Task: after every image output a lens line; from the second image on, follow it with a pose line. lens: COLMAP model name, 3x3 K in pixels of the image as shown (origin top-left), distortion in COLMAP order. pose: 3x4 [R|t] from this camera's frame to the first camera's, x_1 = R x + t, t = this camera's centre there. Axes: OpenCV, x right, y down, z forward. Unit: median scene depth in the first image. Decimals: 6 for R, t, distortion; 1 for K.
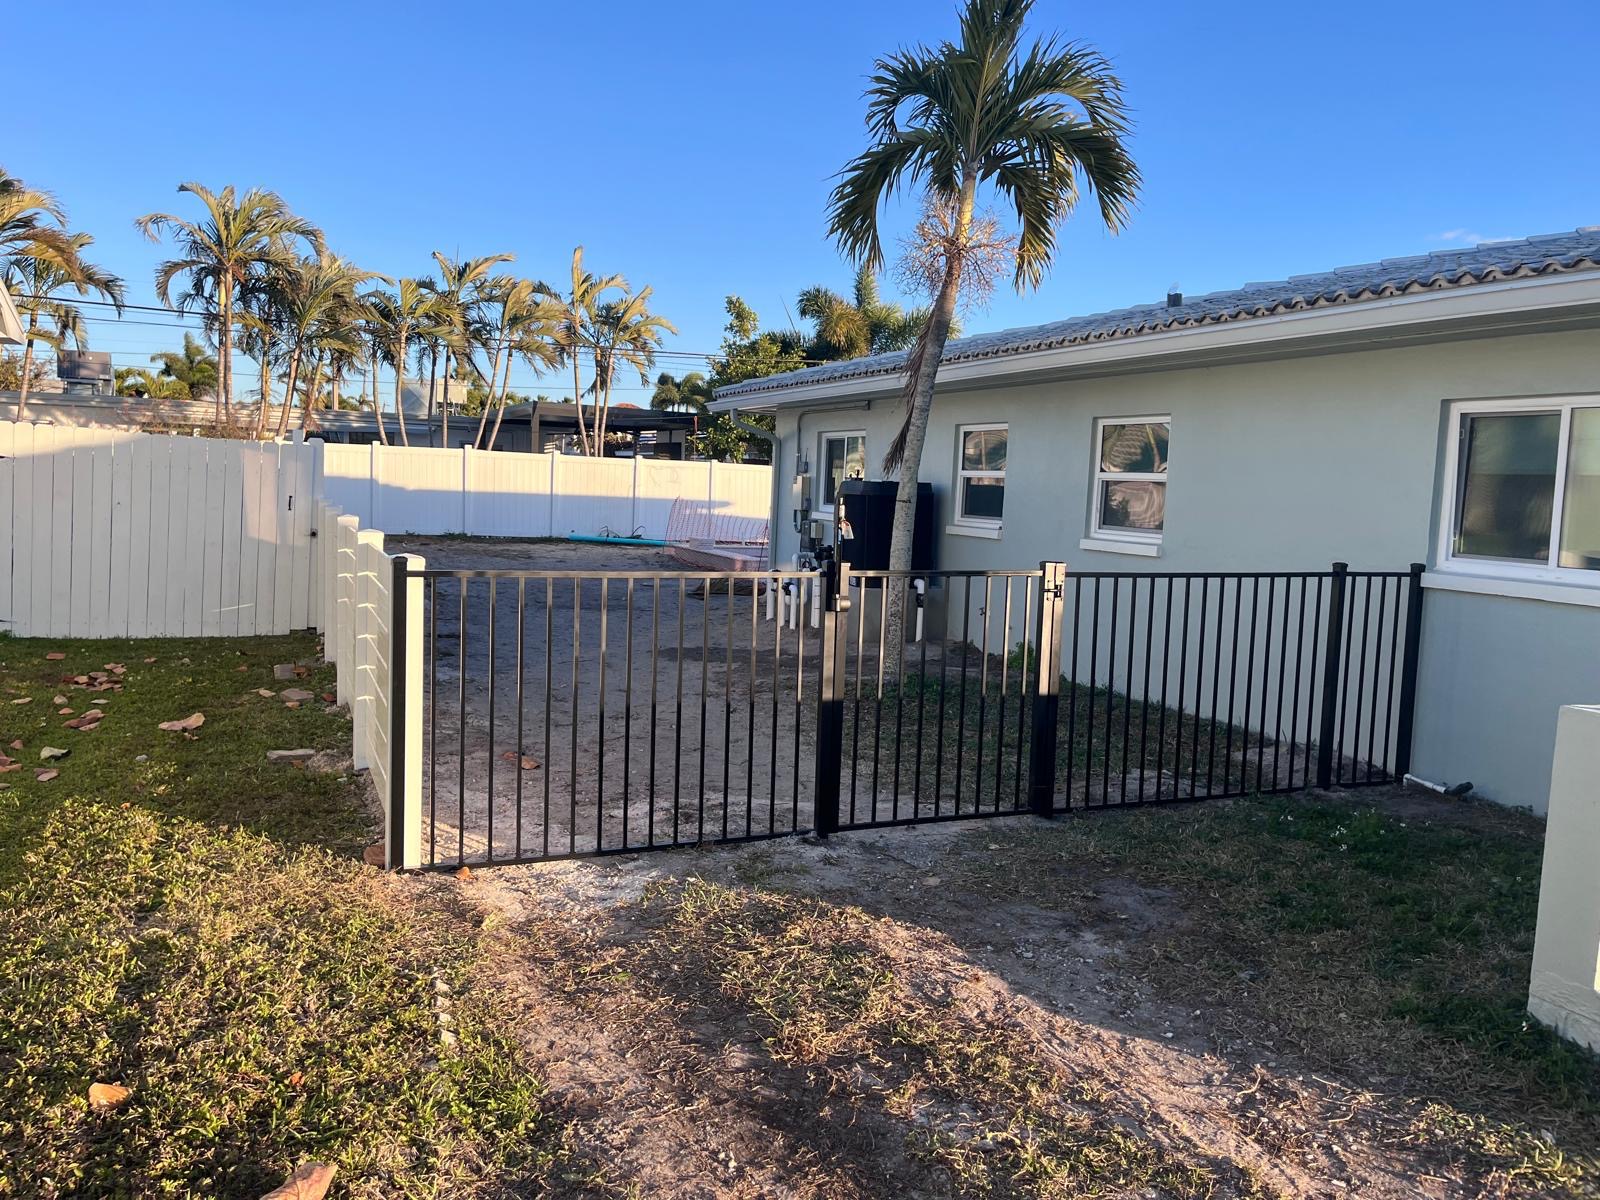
lens RADIAL K [[1238.5, 0, 795.1], [0, 1238.5, 595.3], [0, 0, 1]] dist [0.047411, -0.059590]
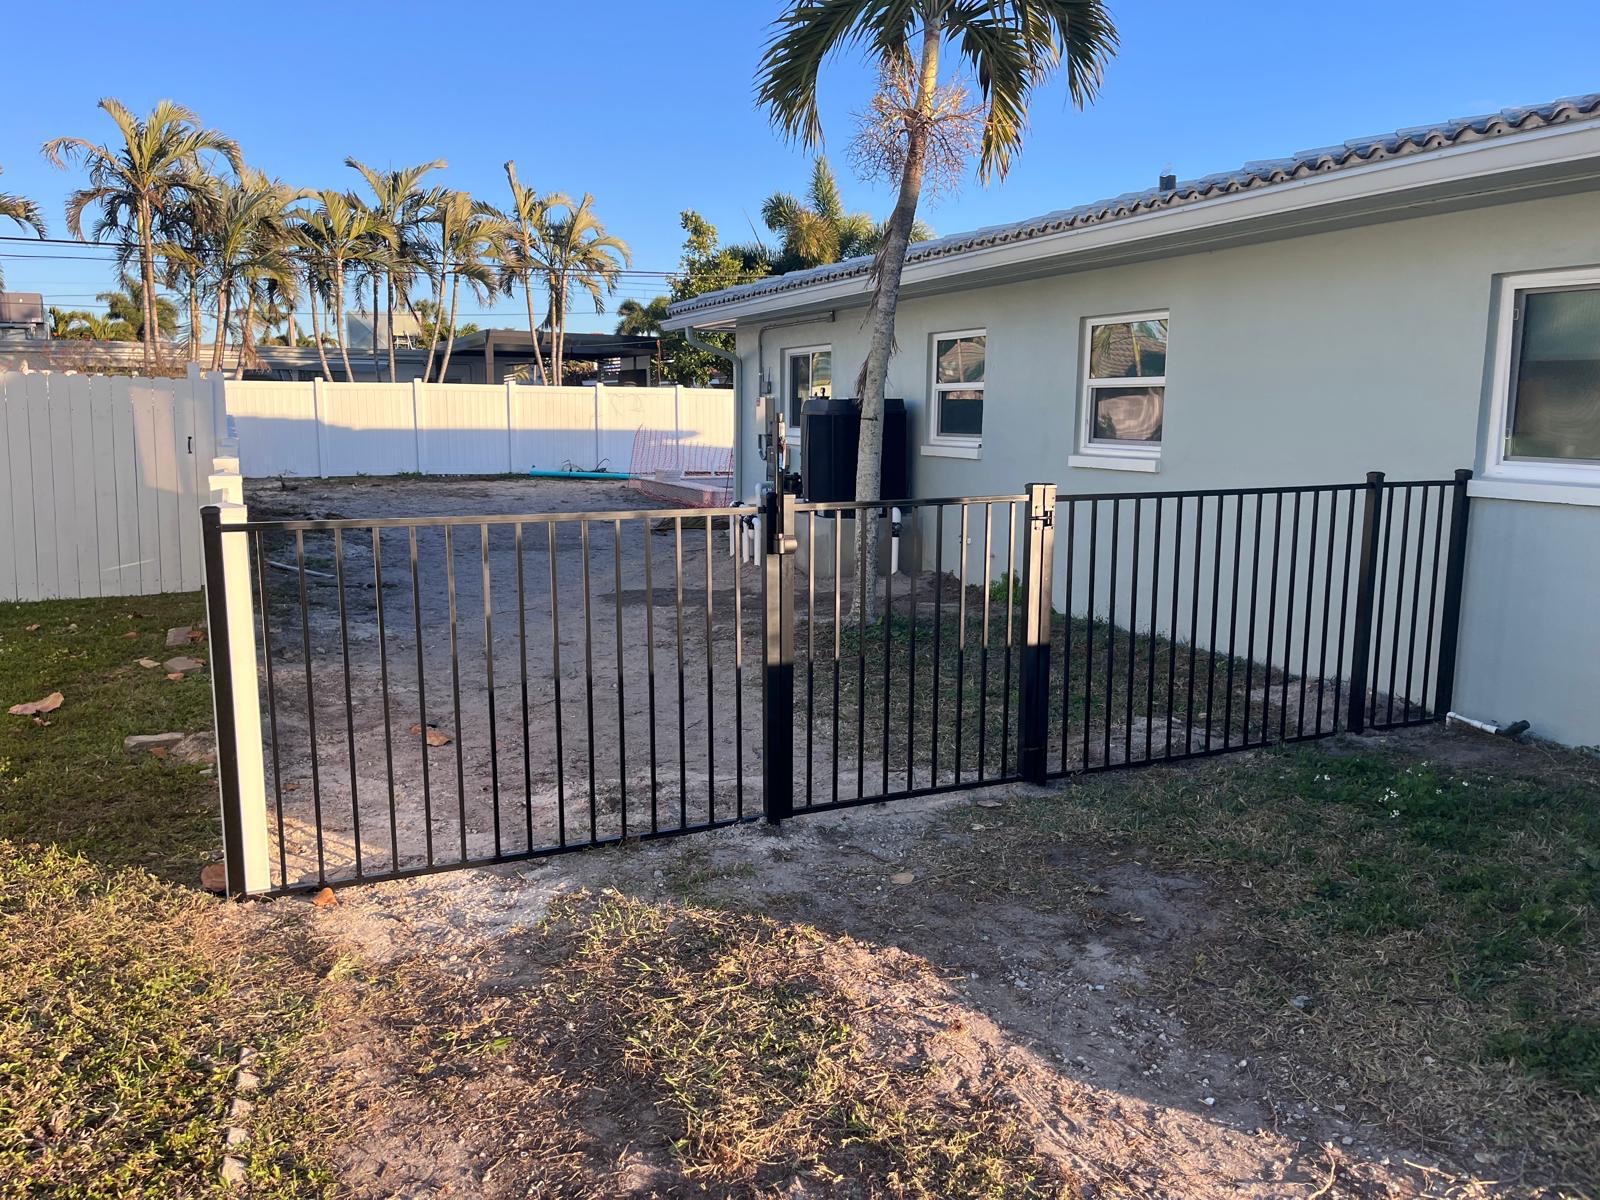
lens RADIAL K [[1238.5, 0, 793.4], [0, 1238.5, 603.1], [0, 0, 1]] dist [0.047411, -0.059590]
pose [[0.999301, -0.036172, 0.009419, 0.027421], [0.035485, 0.997253, 0.065017, -0.006128], [-0.011745, -0.064637, 0.997840, 0.145824]]
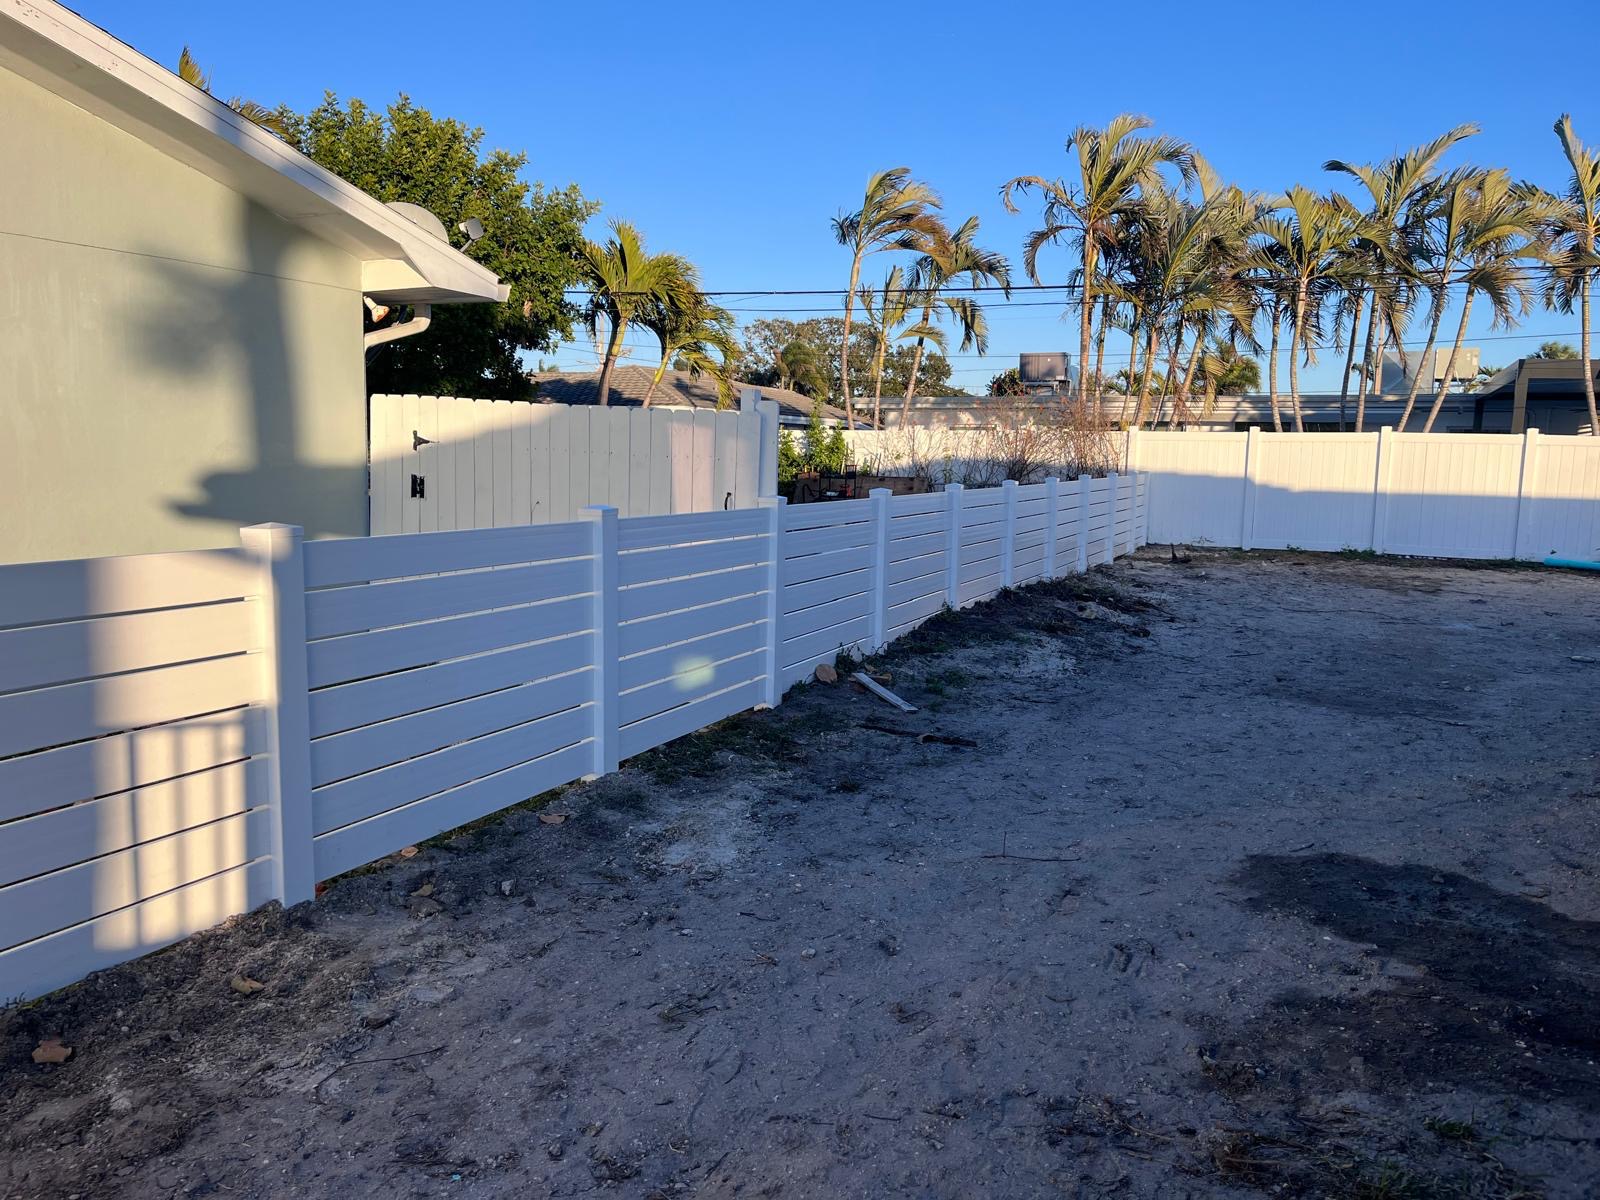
lens RADIAL K [[1238.5, 0, 800.0], [0, 1238.5, 597.0], [0, 0, 1]] dist [0.047411, -0.059590]
pose [[0.677726, 0.060307, -0.732837, 0.137571], [-0.061974, 0.997770, 0.024796, -0.073602], [0.732698, 0.028612, 0.679952, 0.975138]]
